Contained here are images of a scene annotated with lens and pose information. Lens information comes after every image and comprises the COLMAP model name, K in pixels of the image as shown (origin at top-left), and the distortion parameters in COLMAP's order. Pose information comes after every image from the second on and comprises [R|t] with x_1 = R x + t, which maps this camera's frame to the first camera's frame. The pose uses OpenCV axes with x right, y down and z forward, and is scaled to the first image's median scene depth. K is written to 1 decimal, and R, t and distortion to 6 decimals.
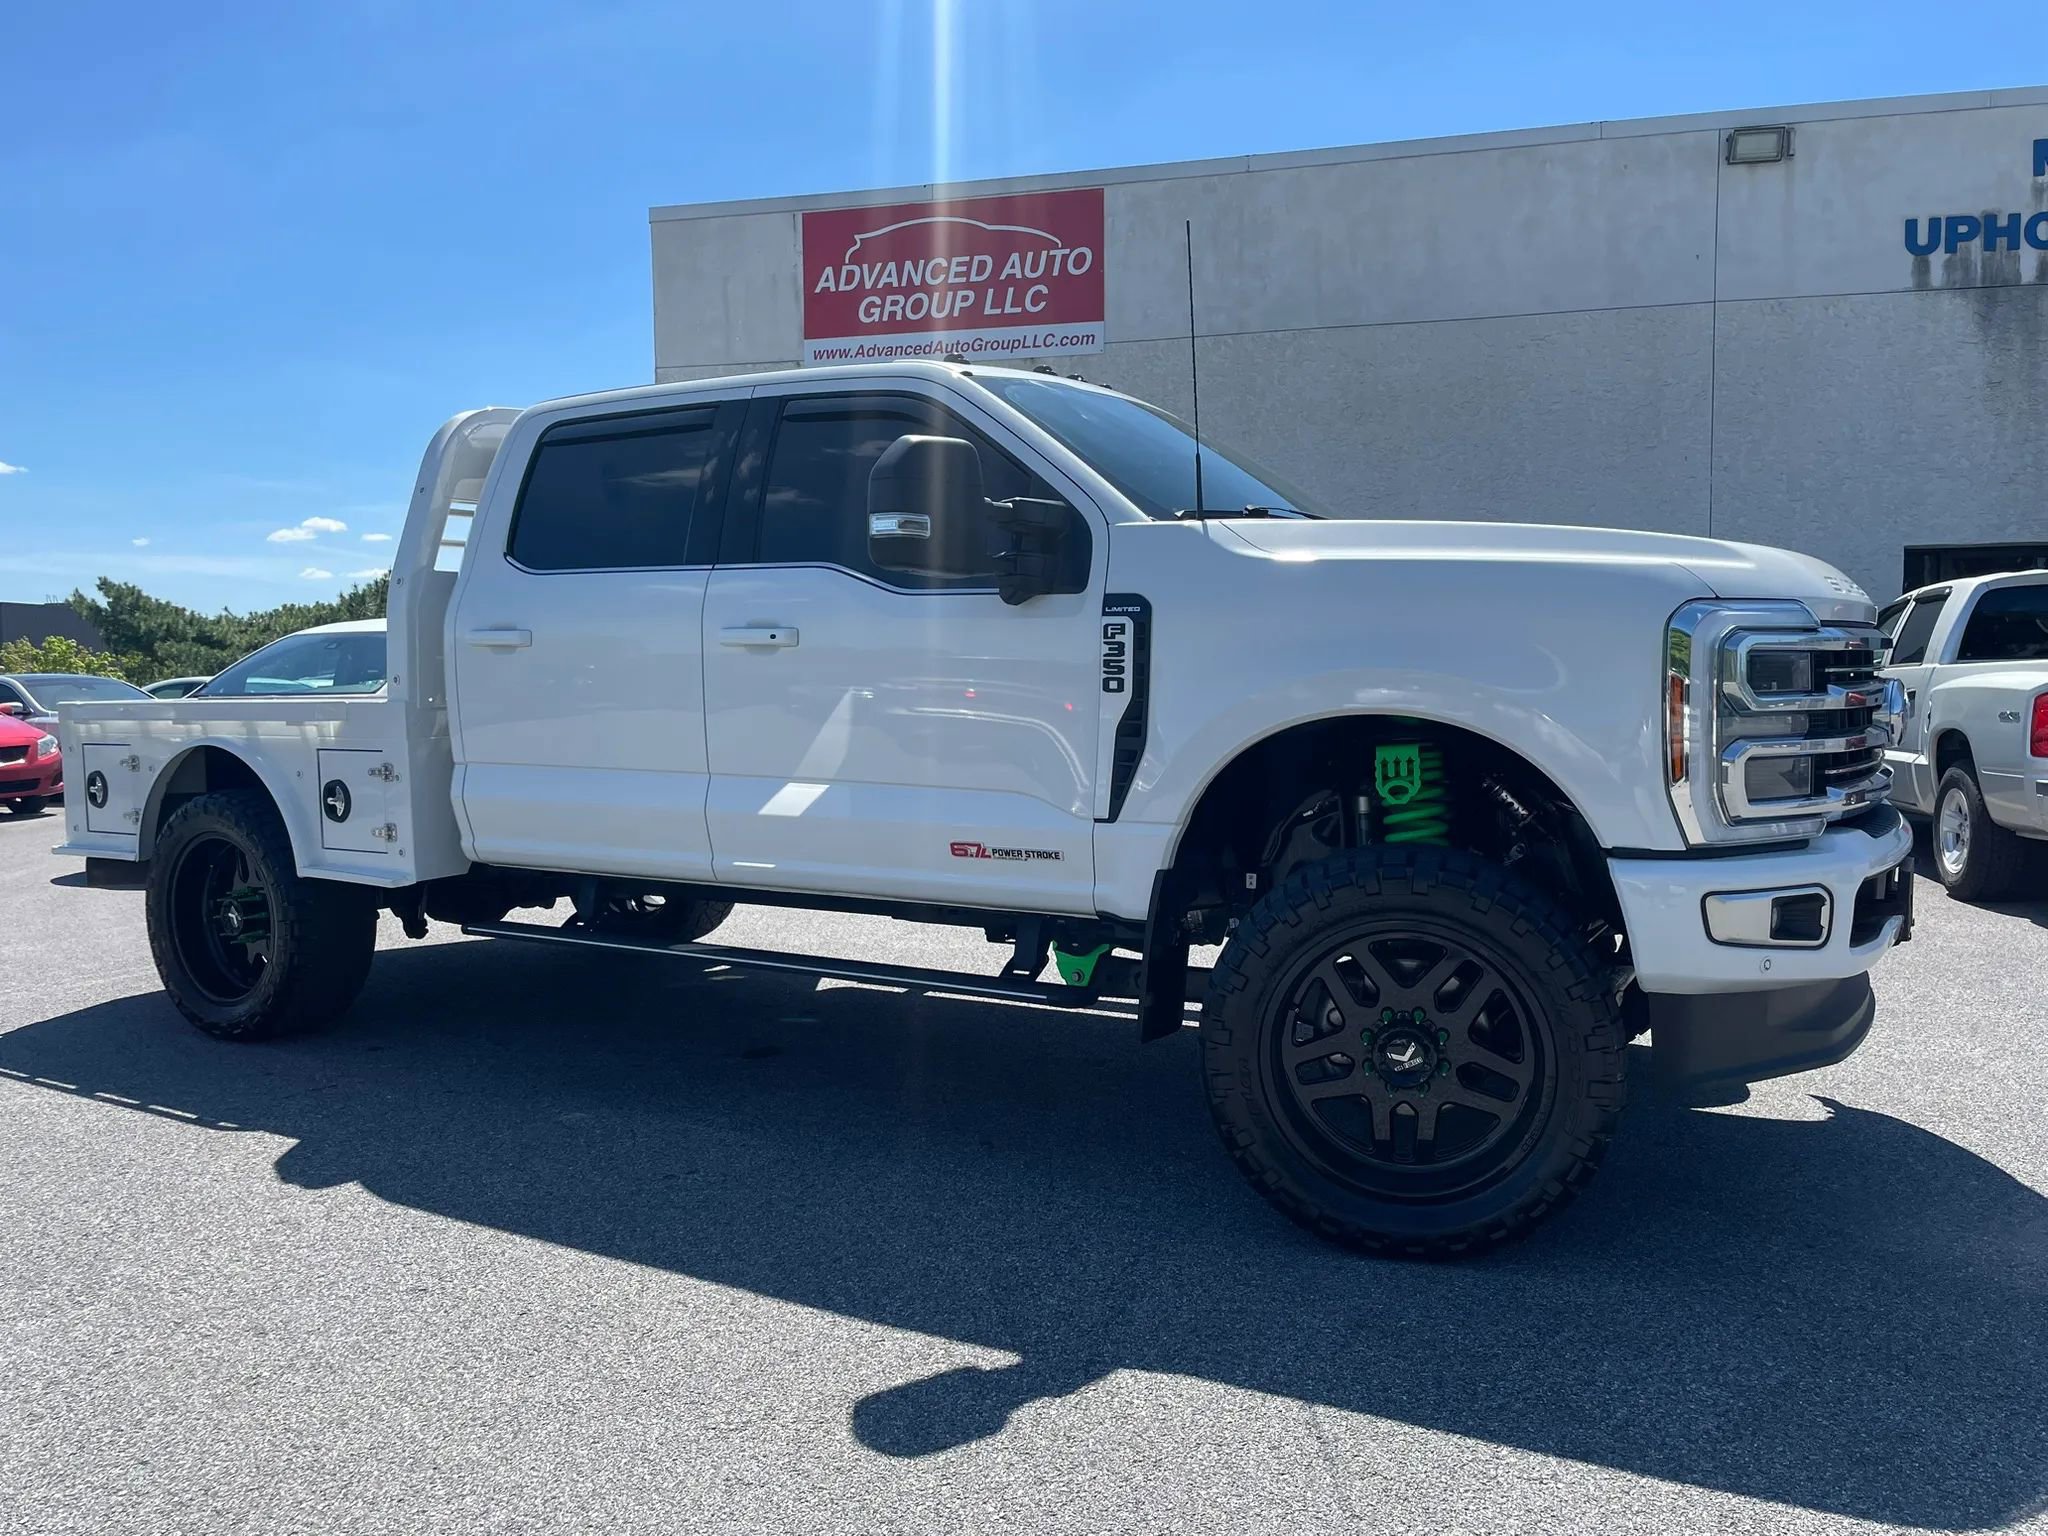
lens RADIAL K [[1546.2, 0, 1049.2], [0, 1546.2, 790.7], [0, 0, 1]] dist [0.079416, -0.100797]
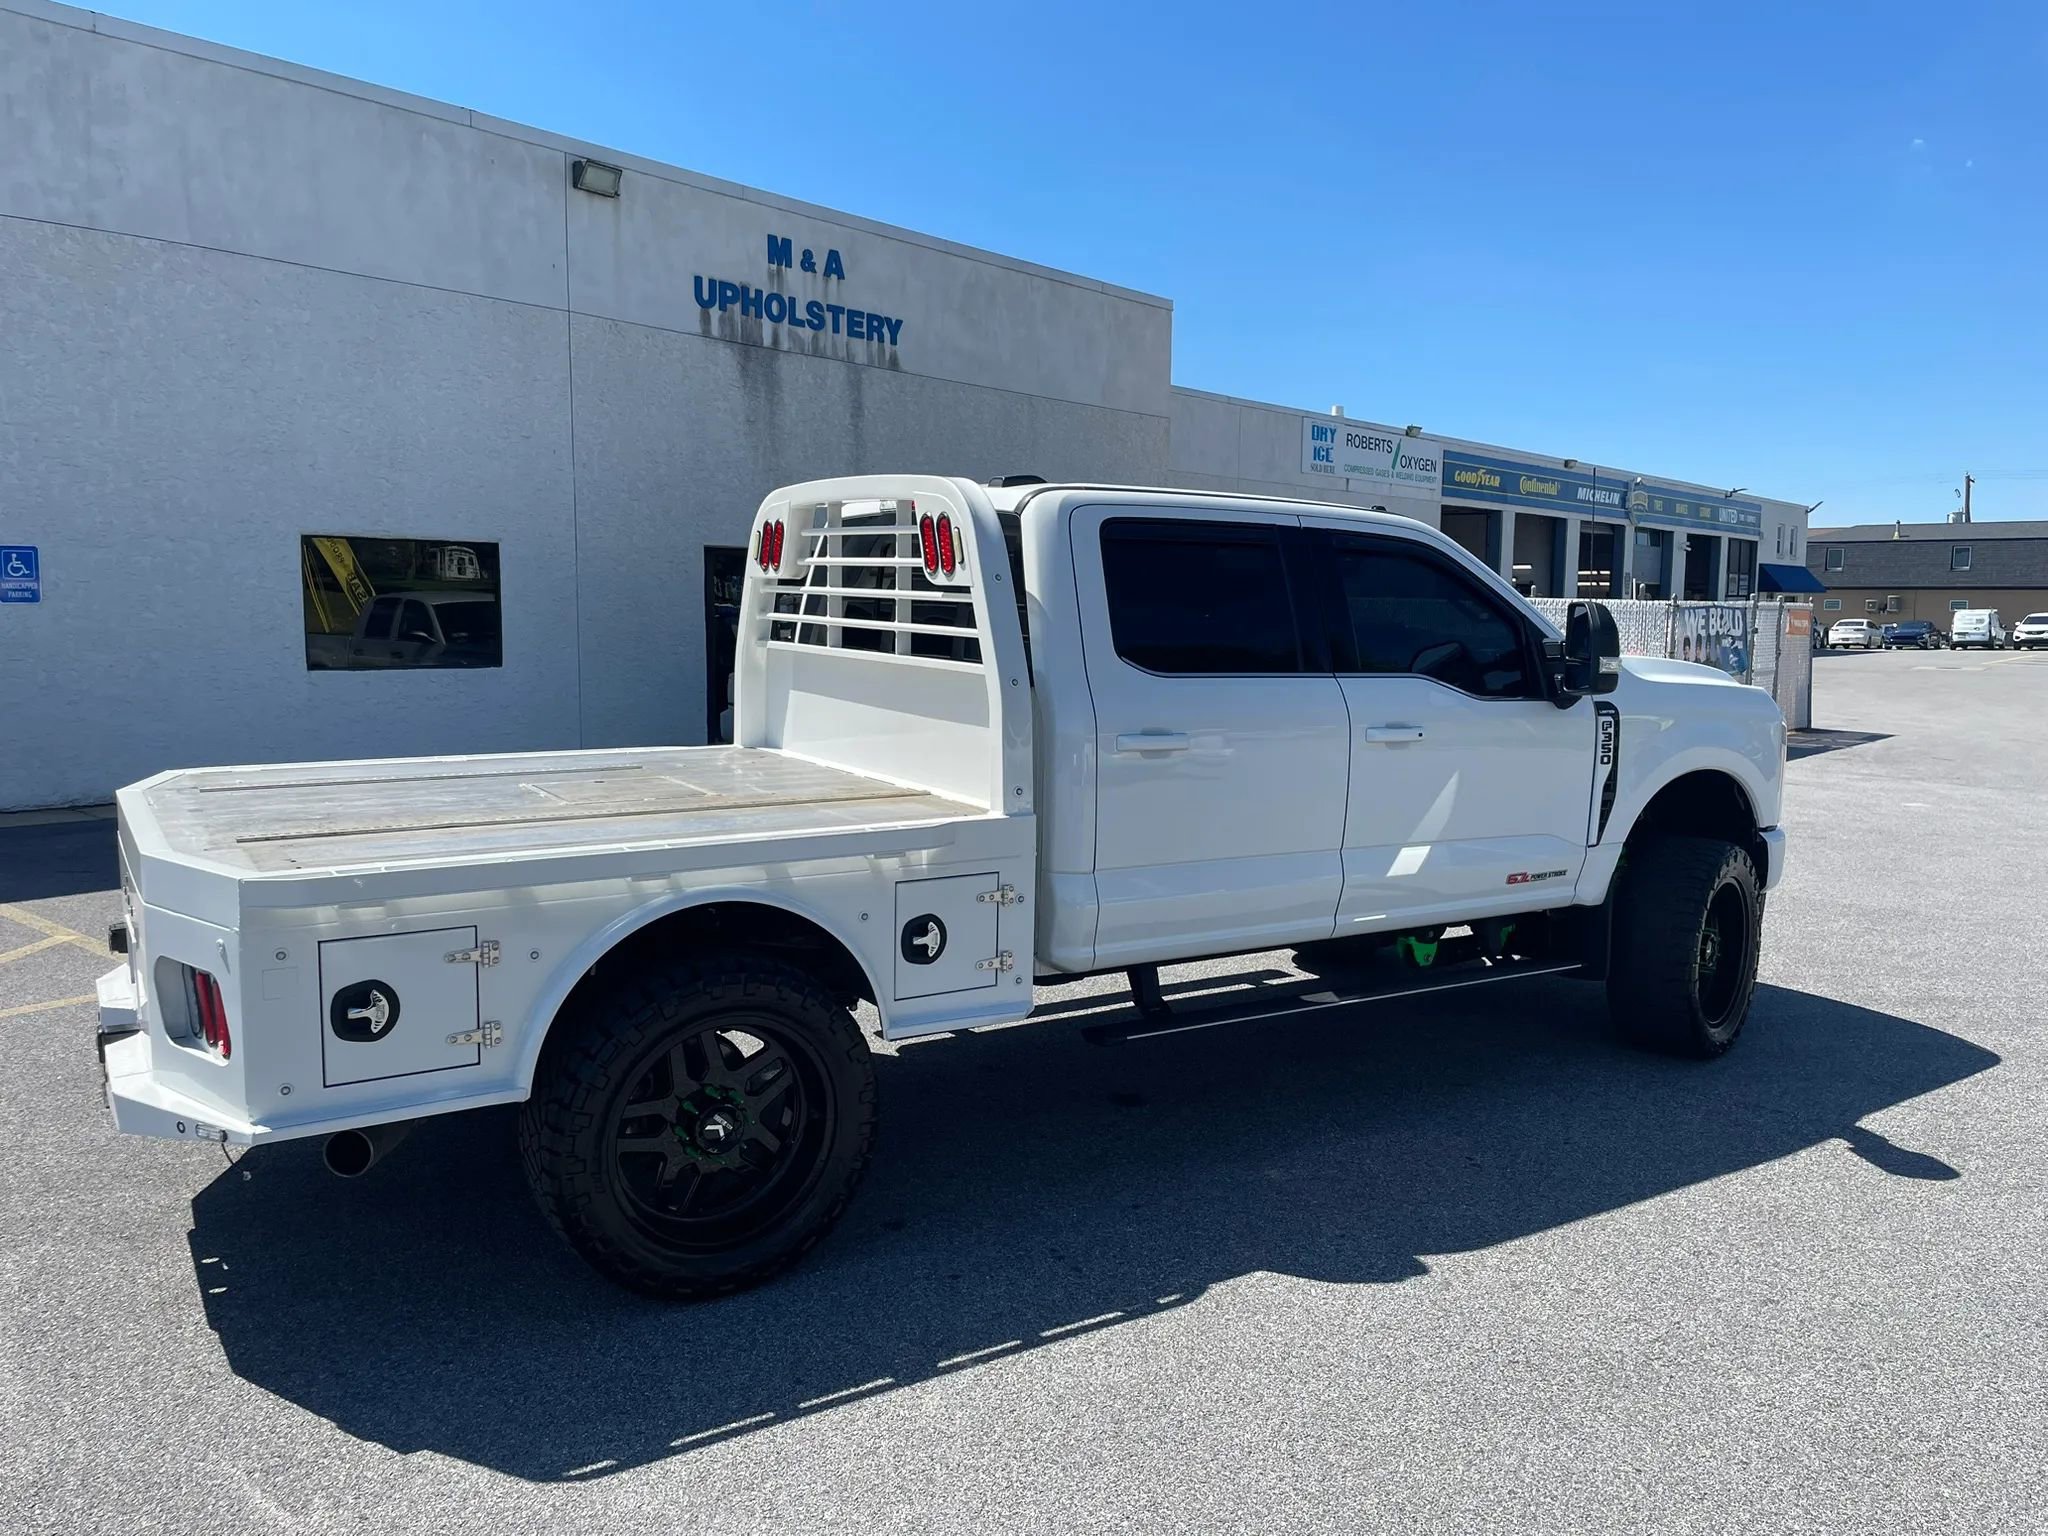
lens RADIAL K [[1551.9, 0, 1049.4], [0, 1551.9, 774.5], [0, 0, 1]] dist [0.074953, -0.101238]
pose [[0.439892, -0.085863, 0.893936, -0.453964], [0.046372, 0.996263, 0.072873, -0.054432], [-0.896852, 0.009397, 0.442230, 0.222145]]
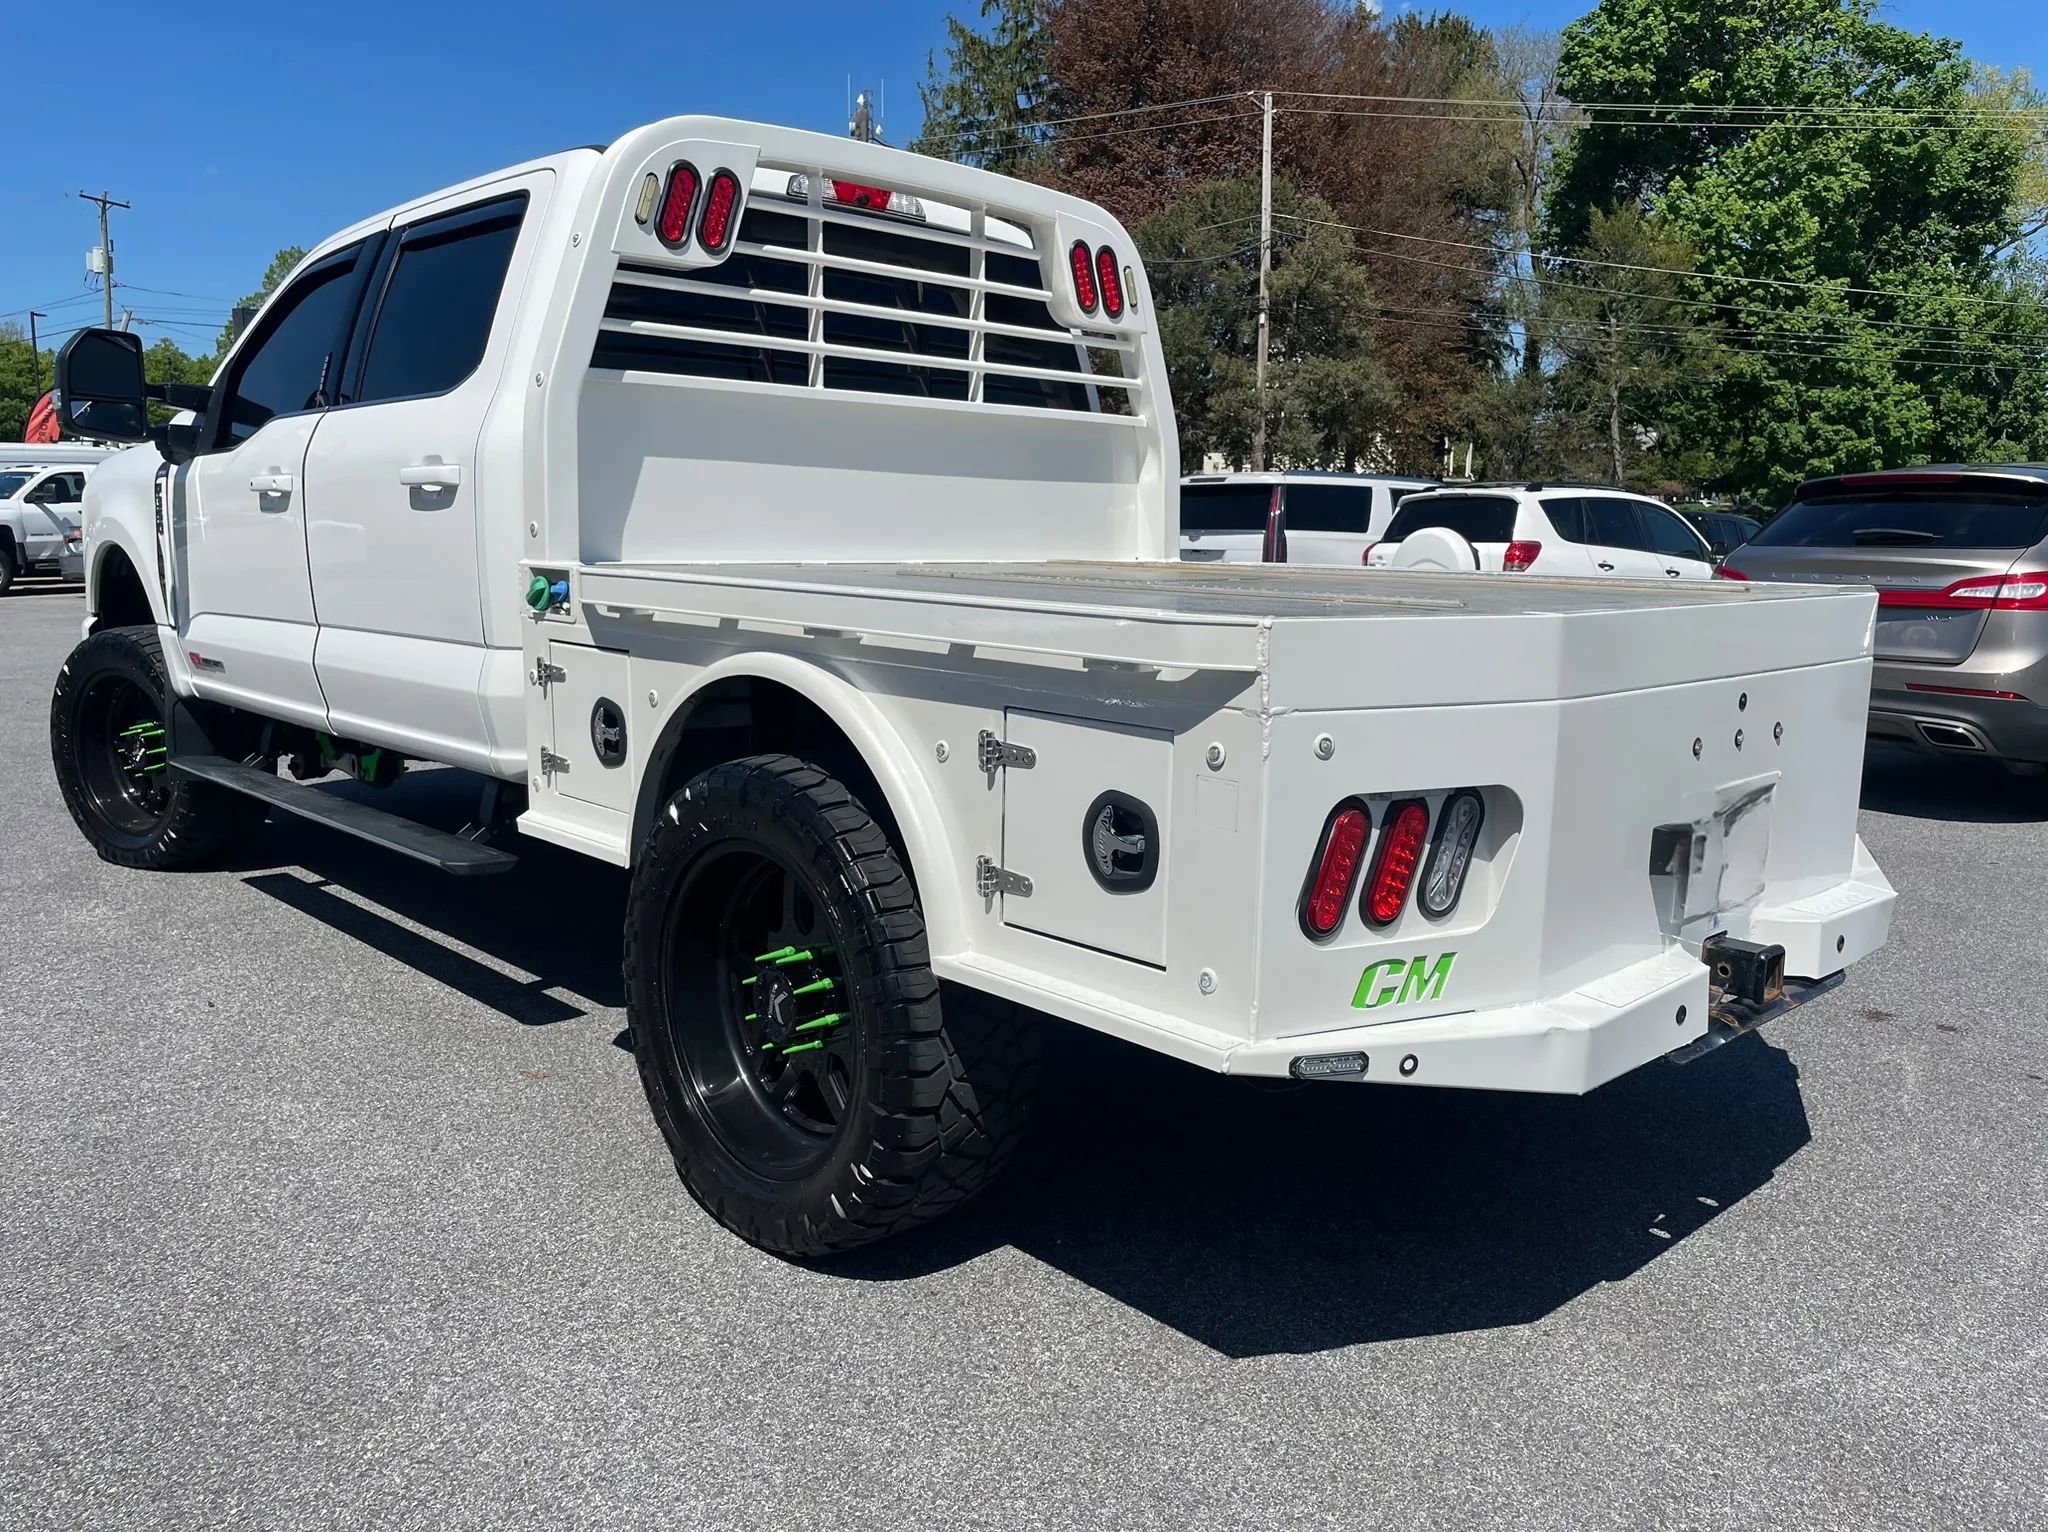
lens RADIAL K [[1546.5, 0, 1023.9], [0, 1546.5, 746.2], [0, 0, 1]] dist [0.072846, -0.099145]
pose [[-0.964325, -0.037396, 0.262065, -0.221338], [0.020984, 0.976058, 0.216497, -0.057421], [-0.263887, 0.214273, -0.940453, 0.732001]]
